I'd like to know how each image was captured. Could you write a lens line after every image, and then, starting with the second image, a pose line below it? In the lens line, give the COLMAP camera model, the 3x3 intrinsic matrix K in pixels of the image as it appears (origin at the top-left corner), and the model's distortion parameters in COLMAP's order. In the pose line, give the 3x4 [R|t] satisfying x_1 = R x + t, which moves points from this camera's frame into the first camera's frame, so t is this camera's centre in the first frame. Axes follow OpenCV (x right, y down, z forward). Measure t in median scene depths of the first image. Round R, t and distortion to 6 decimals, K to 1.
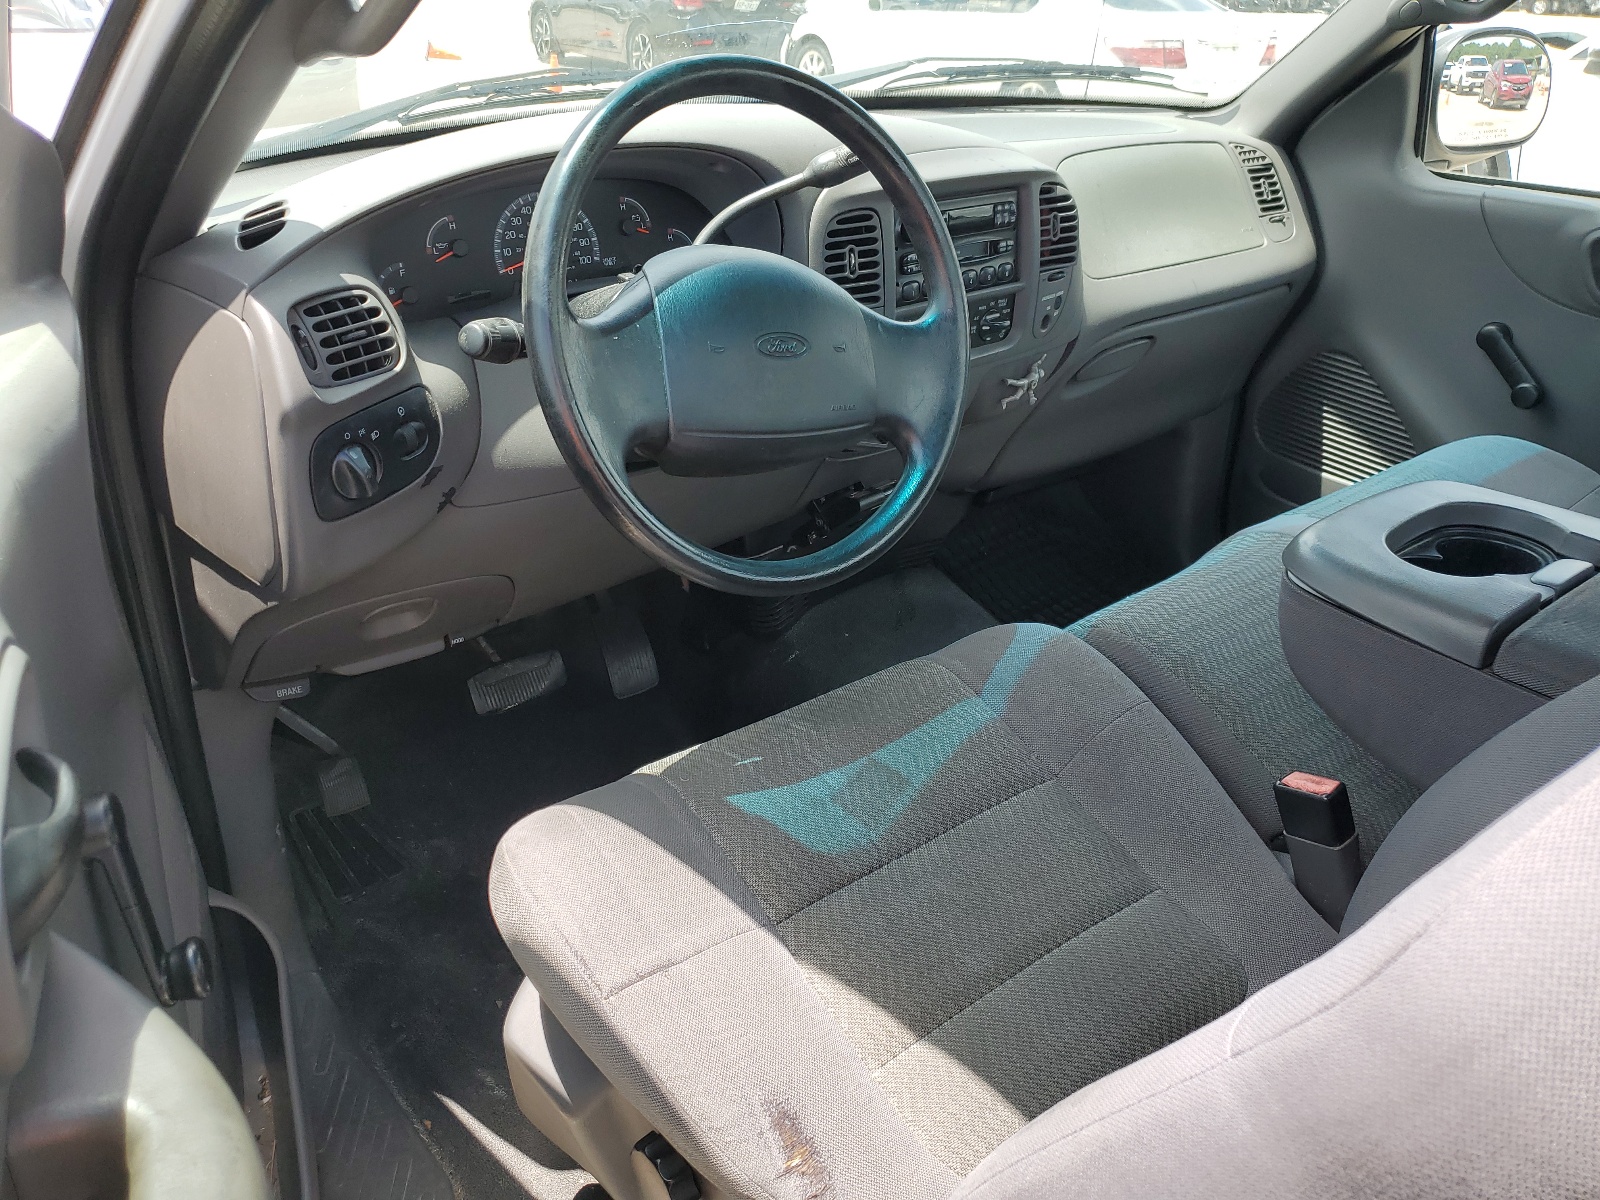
lens RADIAL K [[1222.2, 0, 799.0], [0, 1222.2, 509.1], [0, 0, 1]] dist [-0.003906, -0.003609]
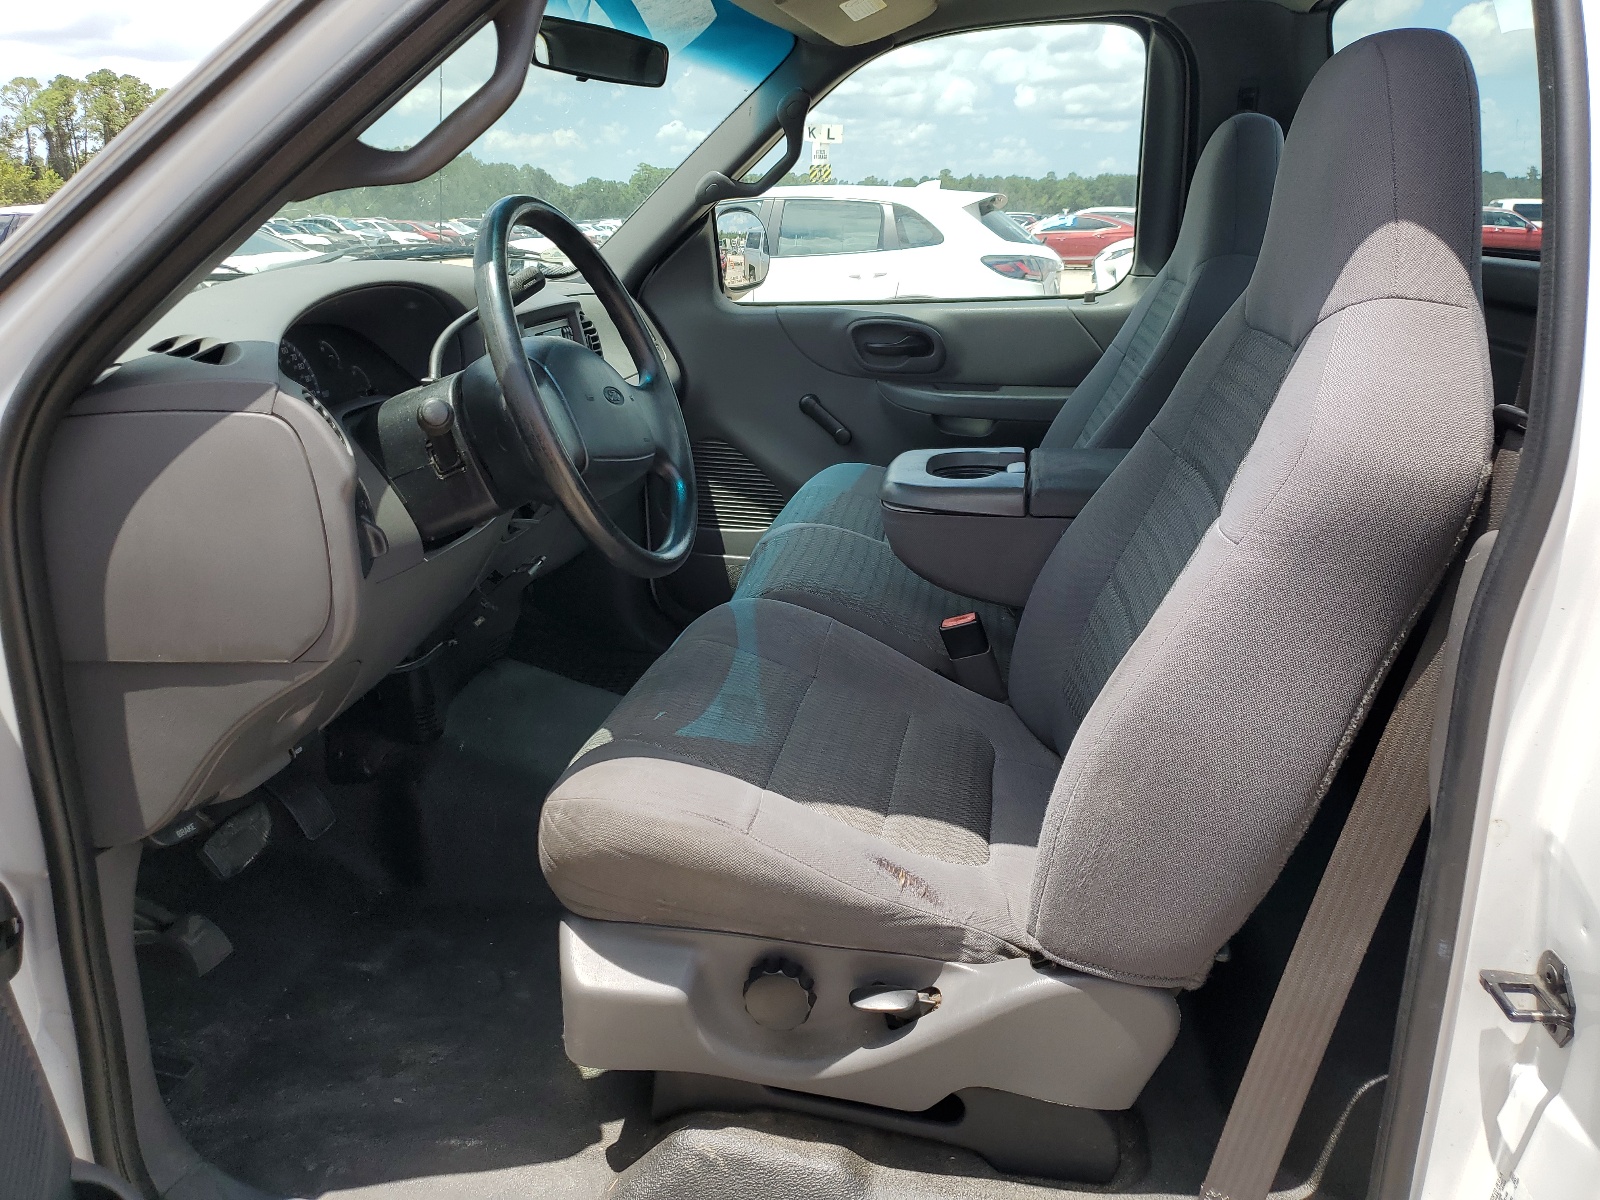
lens RADIAL K [[1222.2, 0, 799.0], [0, 1222.2, 509.1], [0, 0, 1]] dist [-0.003906, -0.003609]
pose [[0.740707, -0.182894, 0.646455, -0.624508], [0.293687, 0.953570, -0.066724, 0.110359], [-0.604237, 0.239278, 0.760029, -0.103916]]
